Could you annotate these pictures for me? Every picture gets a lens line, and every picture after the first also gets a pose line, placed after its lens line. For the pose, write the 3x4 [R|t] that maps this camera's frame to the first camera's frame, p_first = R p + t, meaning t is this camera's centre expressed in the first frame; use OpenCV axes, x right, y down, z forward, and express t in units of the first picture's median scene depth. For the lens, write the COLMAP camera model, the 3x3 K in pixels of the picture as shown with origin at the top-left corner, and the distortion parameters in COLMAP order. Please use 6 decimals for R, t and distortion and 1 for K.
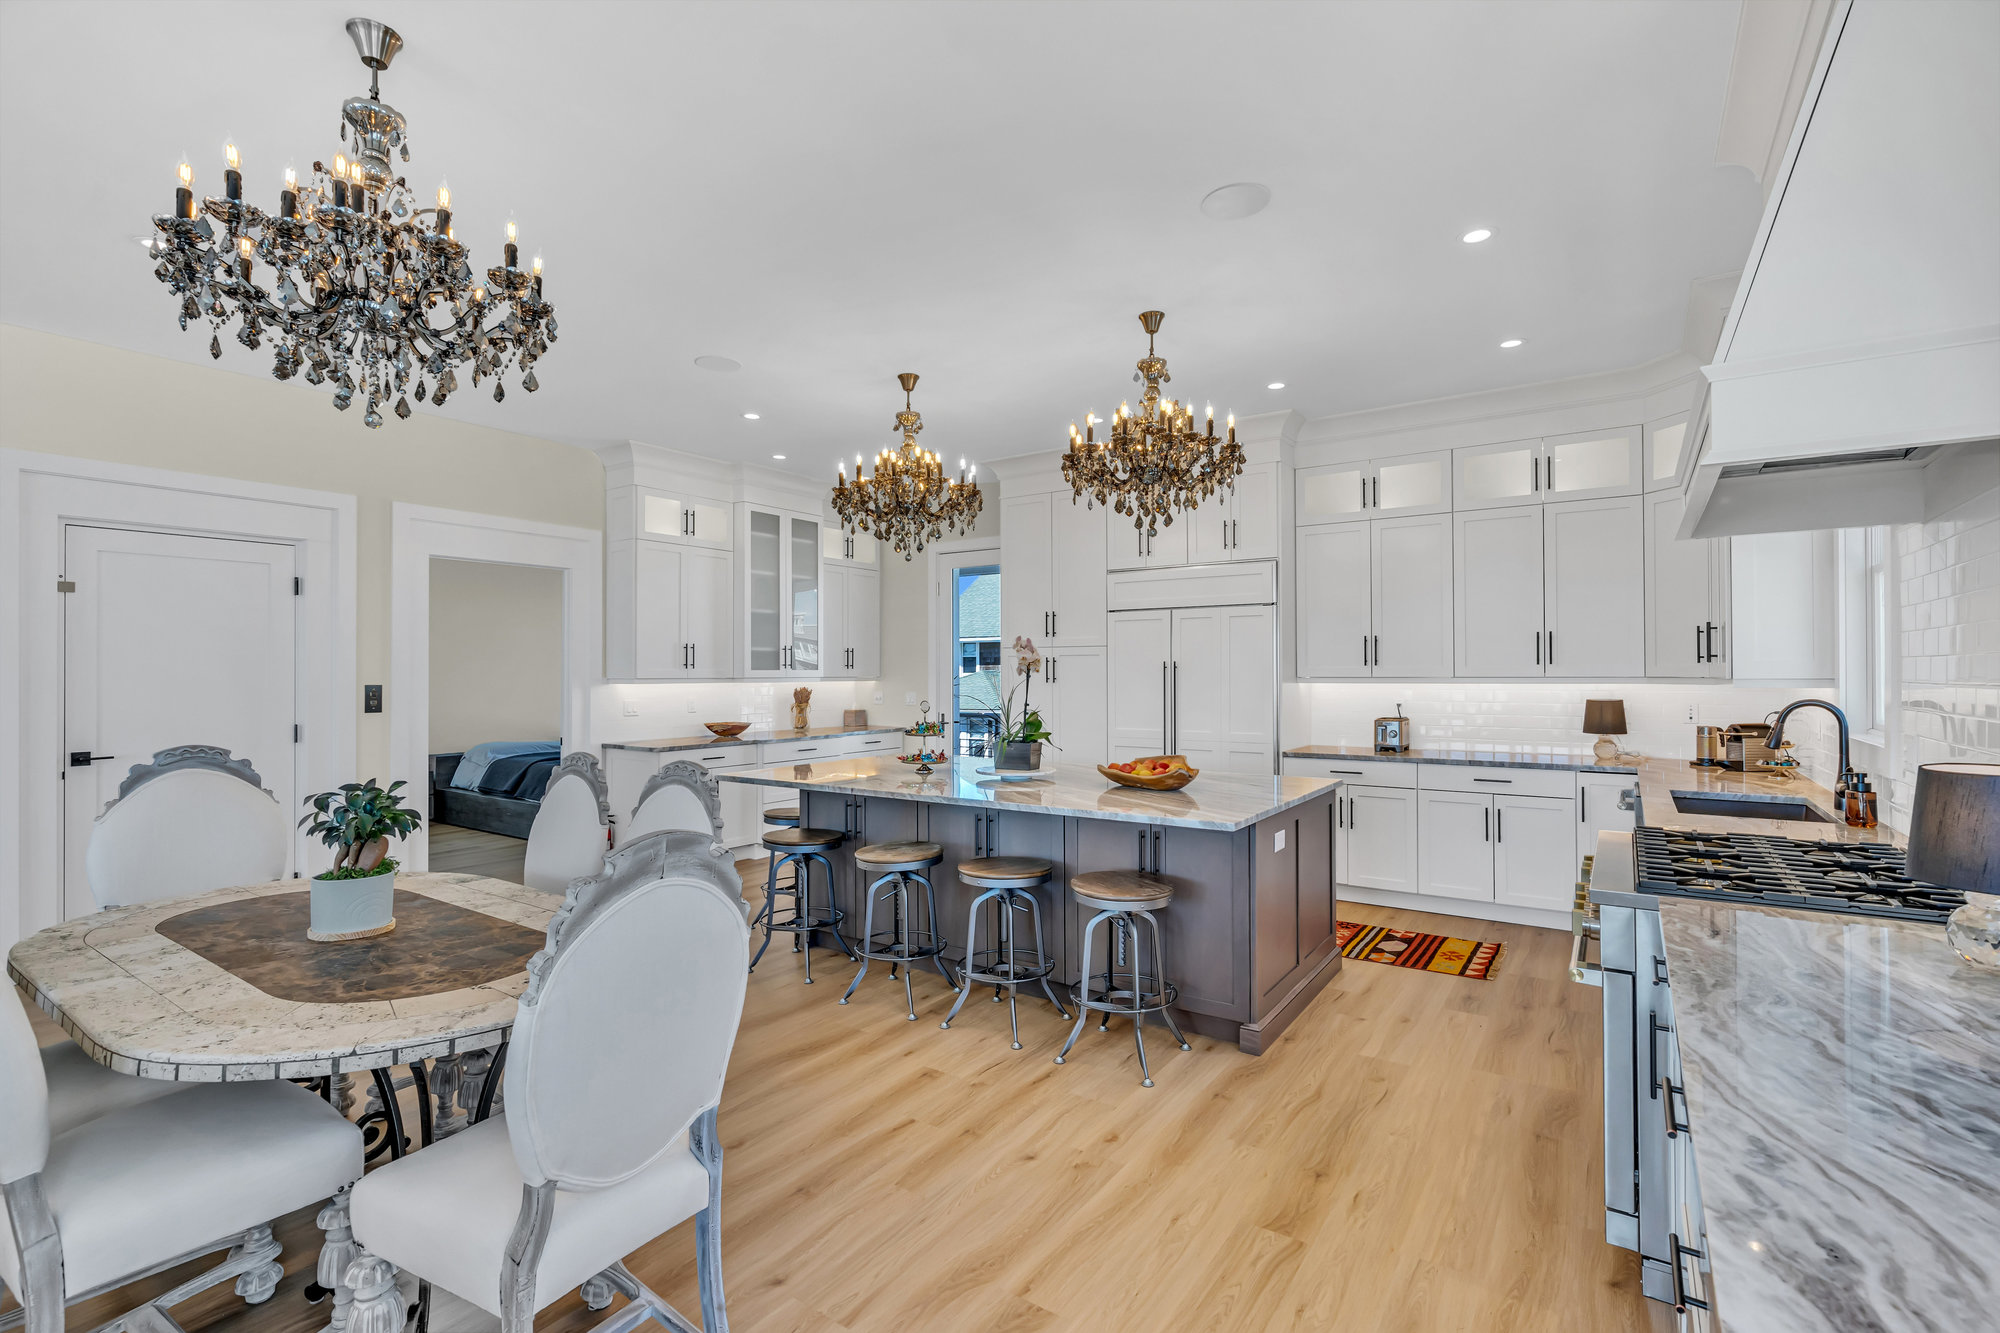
lens RADIAL K [[902.2, 0, 1030.2], [0, 902.2, 679.0], [0, 0, 1]] dist [-0.007104, 0.003808]
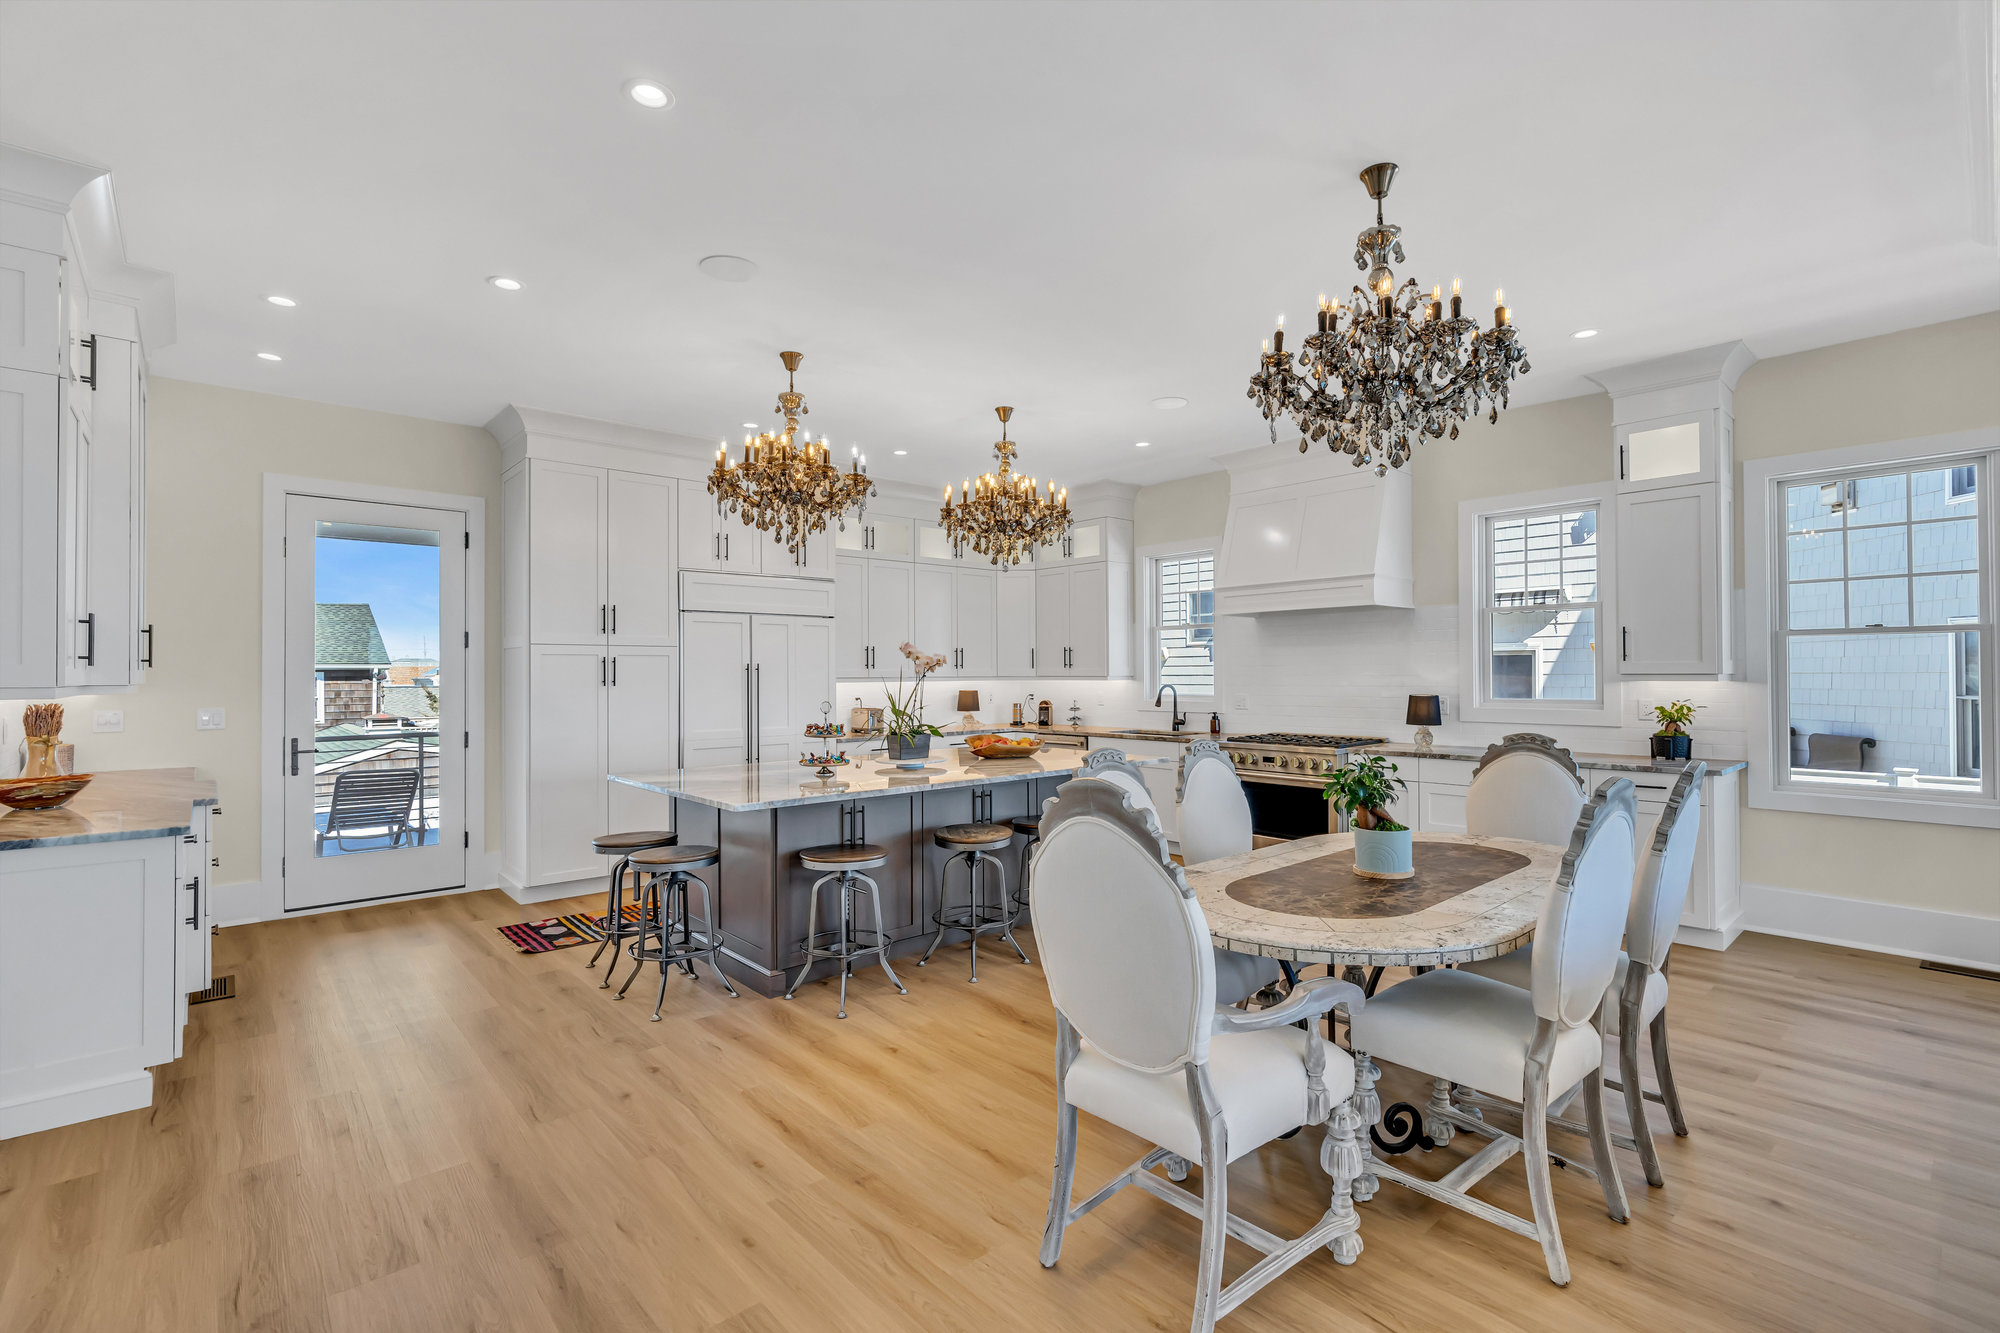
lens RADIAL K [[902.2, 0, 998.4], [0, 902.2, 661.3], [0, 0, 1]] dist [-0.007104, 0.003808]
pose [[0.262309, 0.015115, 0.964866, -0.995258], [0.010203, 0.999778, -0.018436, 0.000650], [-0.964930, 0.014680, 0.262096, 0.550645]]
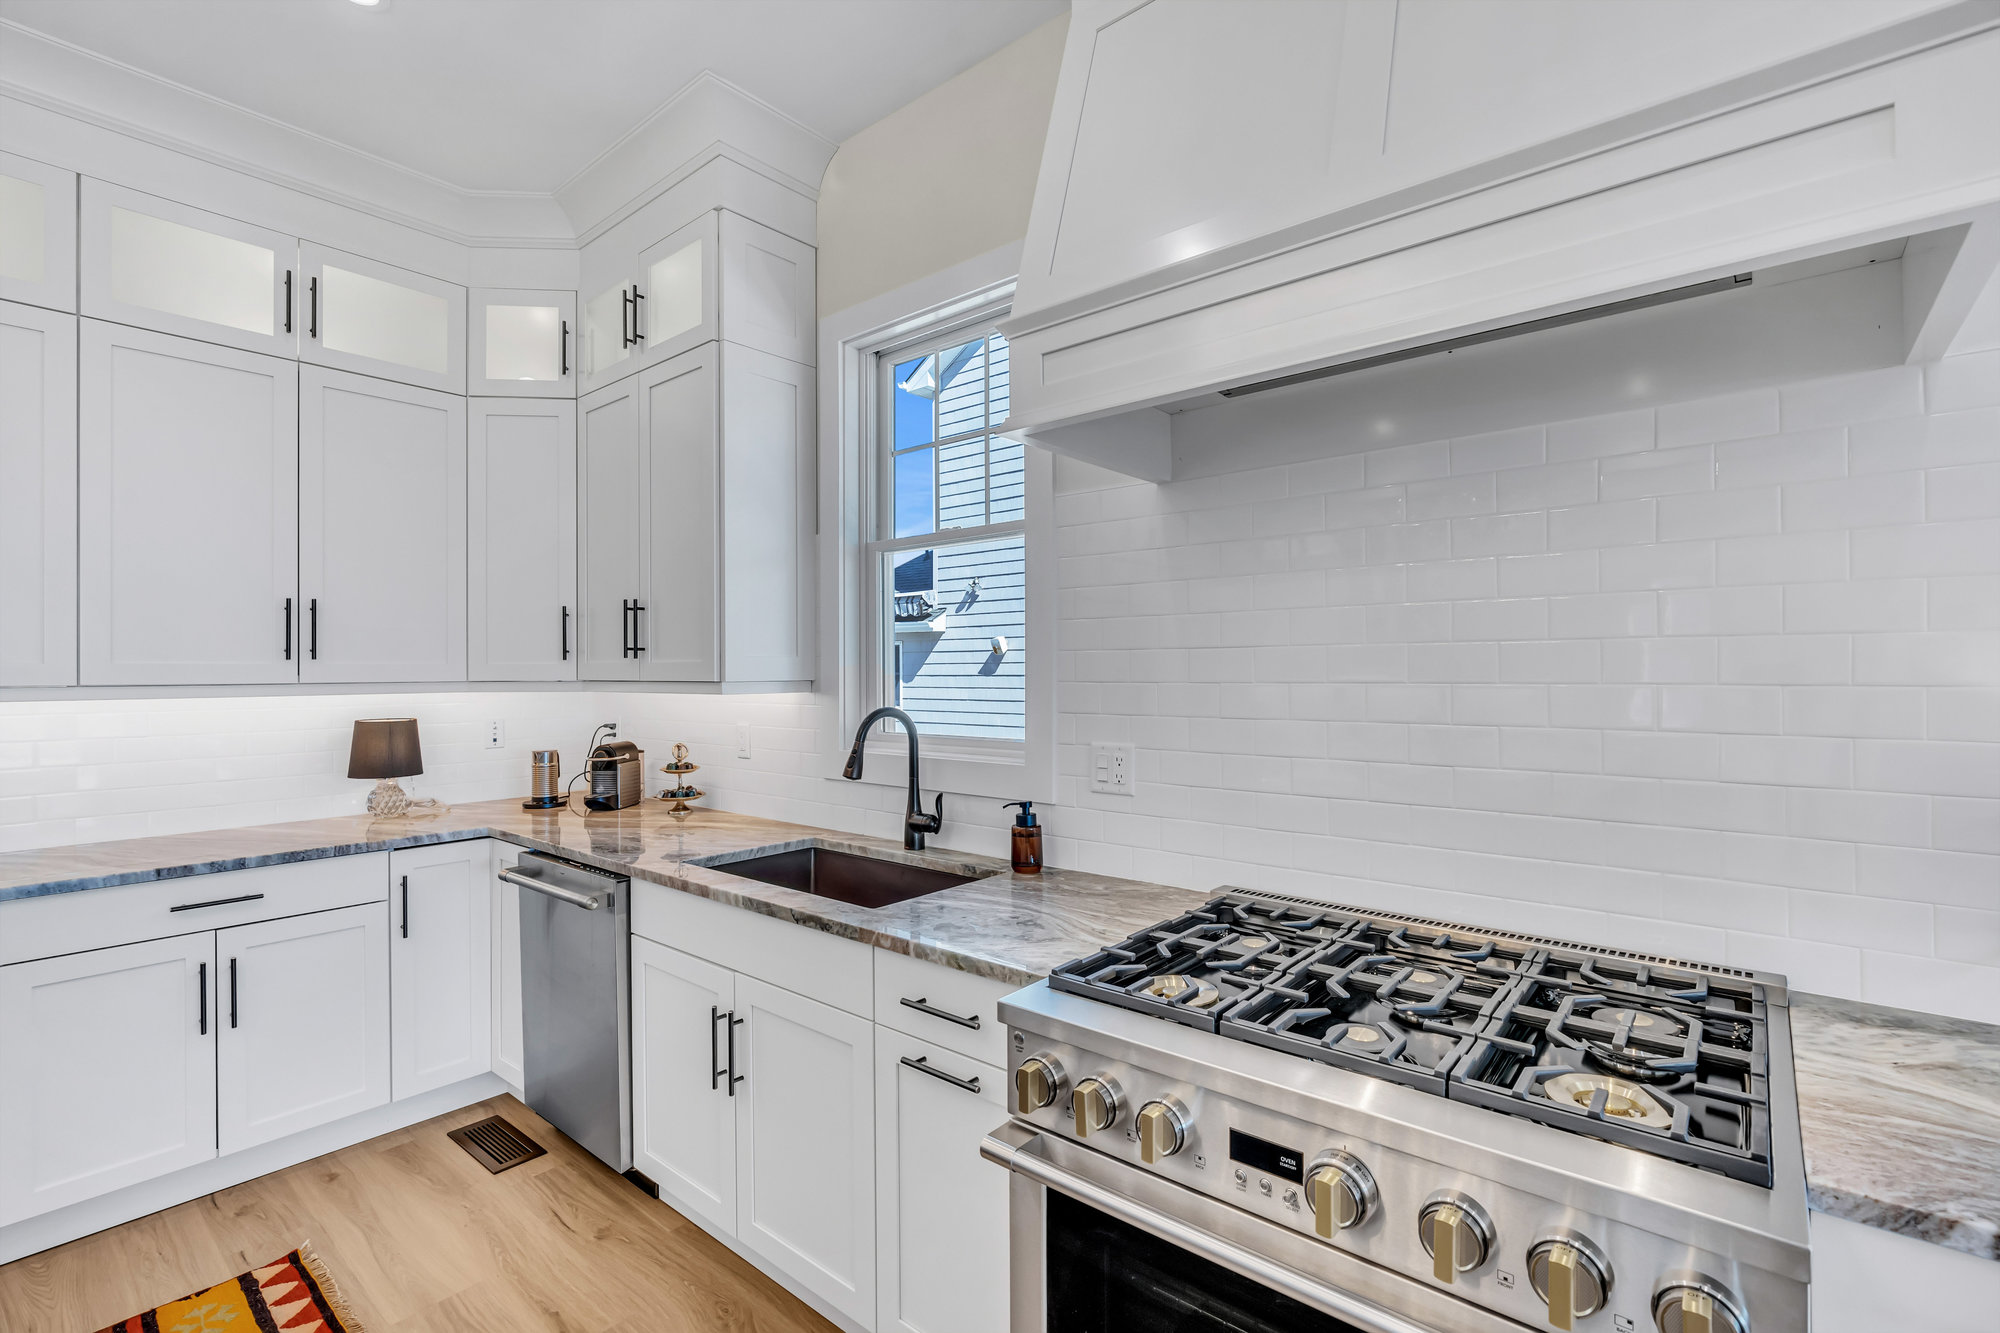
lens RADIAL K [[902.2, 0, 1002.0], [0, 902.2, 661.6], [0, 0, 1]] dist [-0.007104, 0.003808]
pose [[0.108532, 0.015005, 0.993980, 0.089053], [0.009959, 0.999819, -0.016181, -0.002105], [-0.994043, 0.011656, 0.108363, 0.559048]]
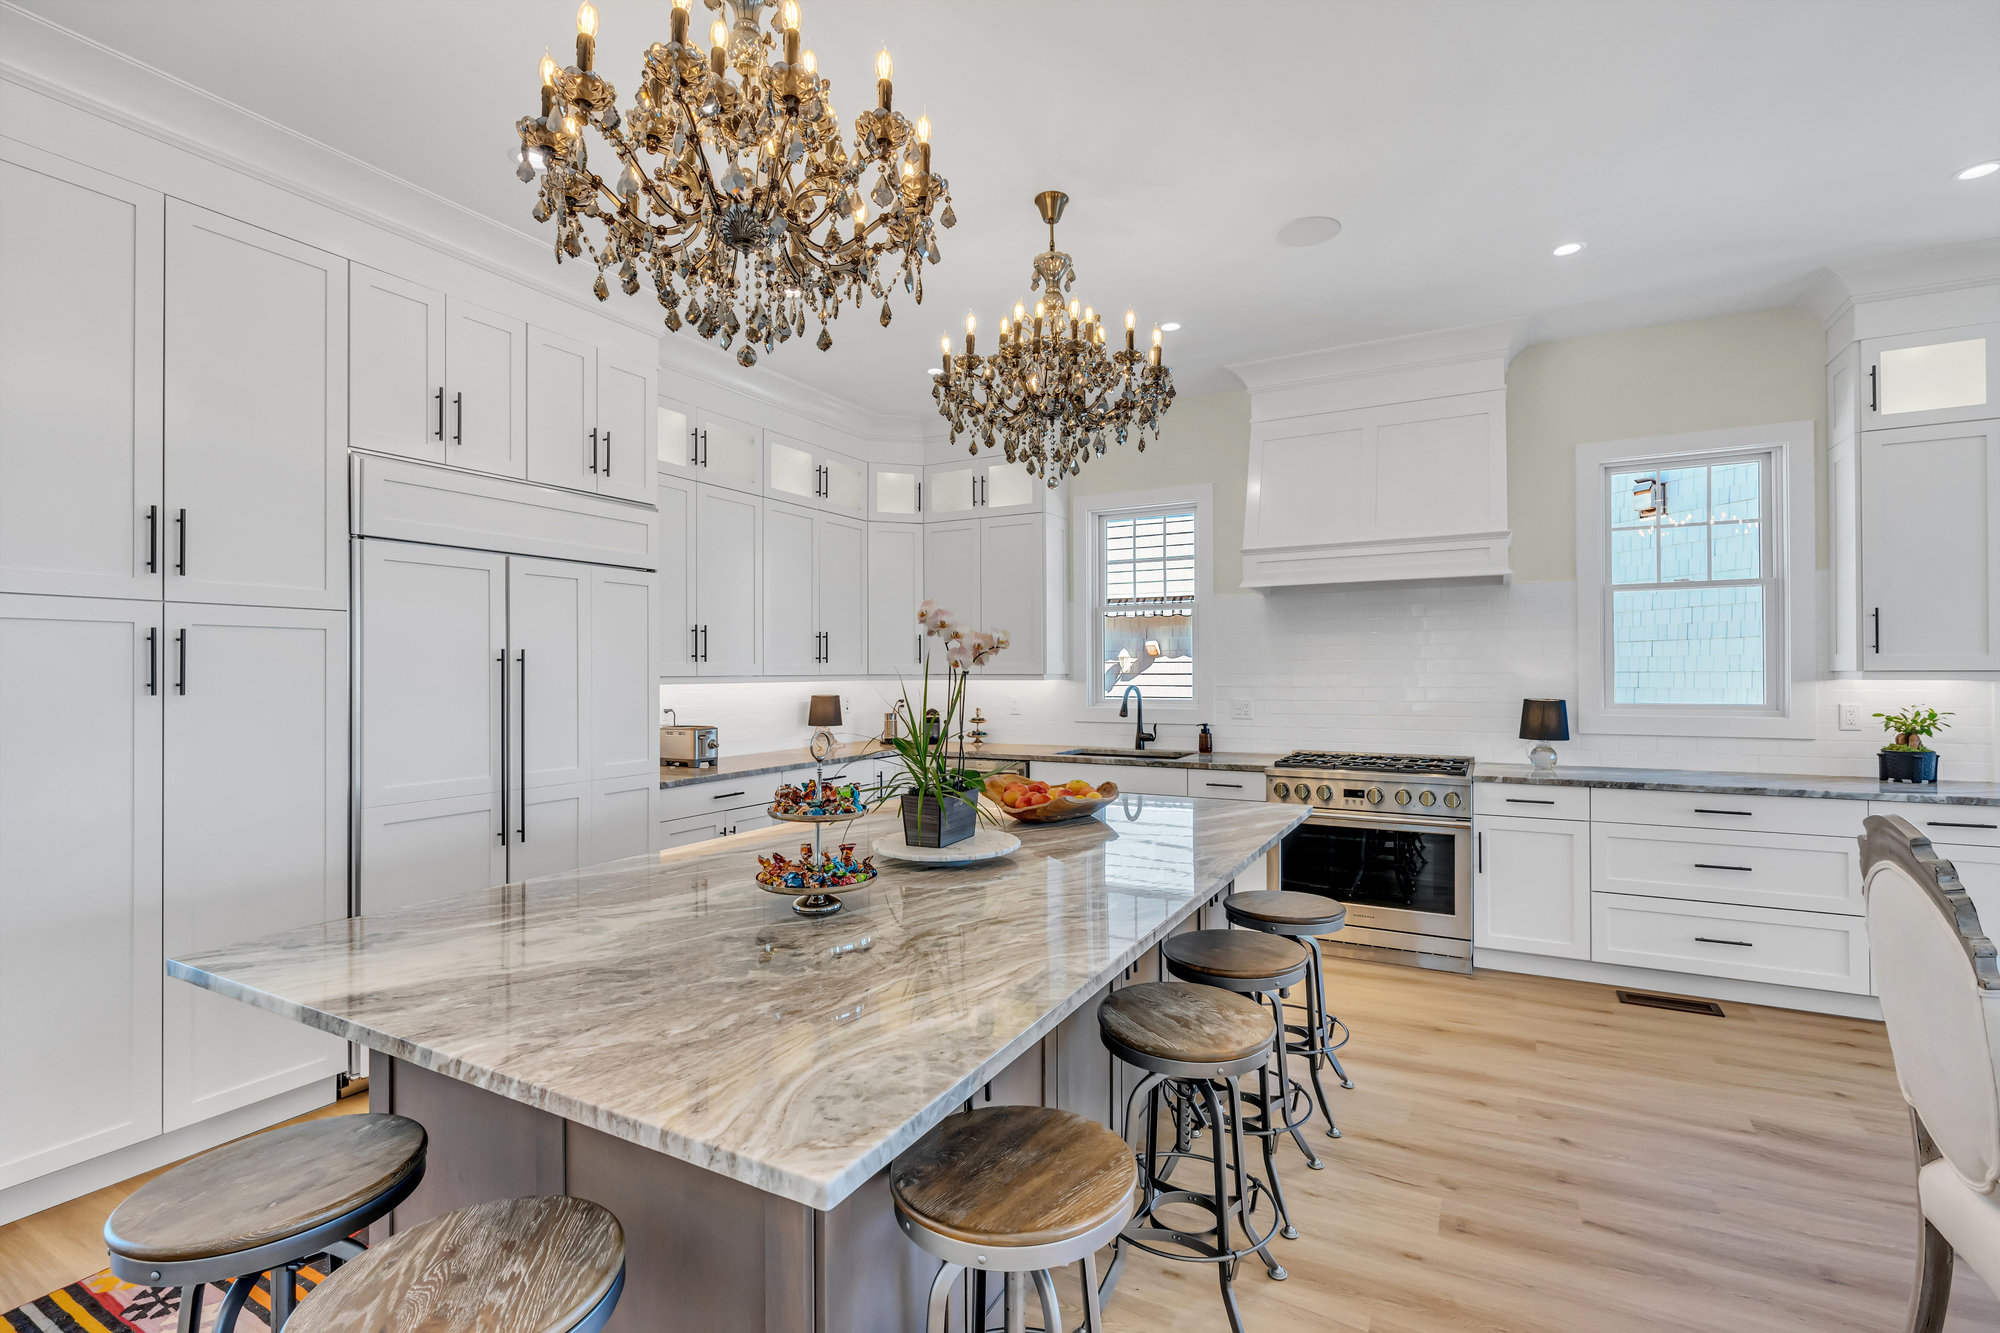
lens RADIAL K [[902.2, 0, 1003.7], [0, 902.2, 665.6], [0, 0, 1]] dist [-0.007104, 0.003808]
pose [[-0.082921, 0.010131, 0.996505, -0.525669], [0.009818, 0.999908, -0.009349, -0.001288], [-0.996508, 0.009008, -0.083013, 0.931239]]
